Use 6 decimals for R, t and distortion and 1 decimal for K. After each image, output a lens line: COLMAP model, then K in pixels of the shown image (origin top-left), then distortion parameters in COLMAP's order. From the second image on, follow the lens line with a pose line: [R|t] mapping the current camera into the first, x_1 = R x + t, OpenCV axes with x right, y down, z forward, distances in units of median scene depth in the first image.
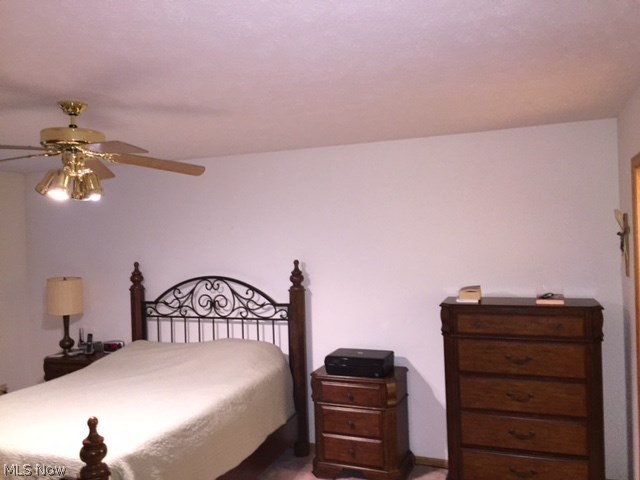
lens RADIAL K [[549.6, 0, 320.5], [0, 549.6, 239.0], [0, 0, 1]] dist [0.072319, -0.081822]
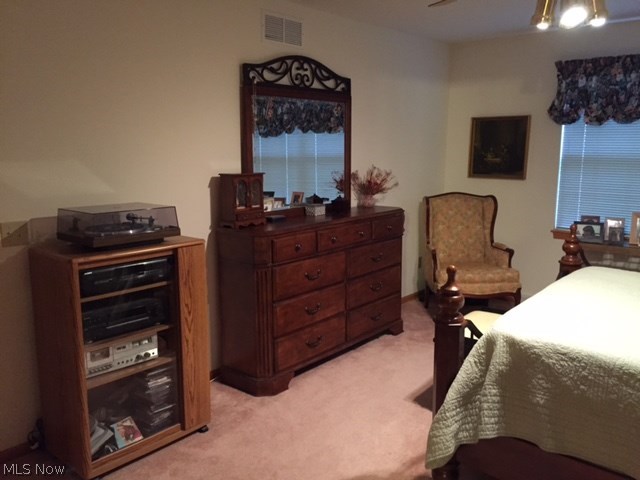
lens RADIAL K [[549.6, 0, 319.3], [0, 549.6, 242.3], [0, 0, 1]] dist [0.072319, -0.081822]
pose [[-0.337692, 0.196554, -0.920505, 0.384567], [0.001637, 0.978075, 0.208246, 0.051659], [0.941255, 0.068816, -0.330610, 0.755148]]
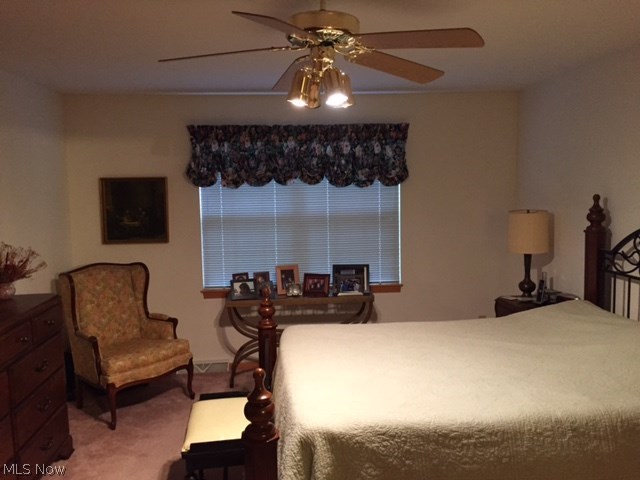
lens RADIAL K [[549.6, 0, 316.6], [0, 549.6, 239.0], [0, 0, 1]] dist [0.072319, -0.081822]
pose [[0.441542, 0.107829, -0.890738, 0.234573], [-0.002488, 0.992896, 0.118962, 0.019894], [0.897237, -0.050311, 0.438674, 0.499256]]
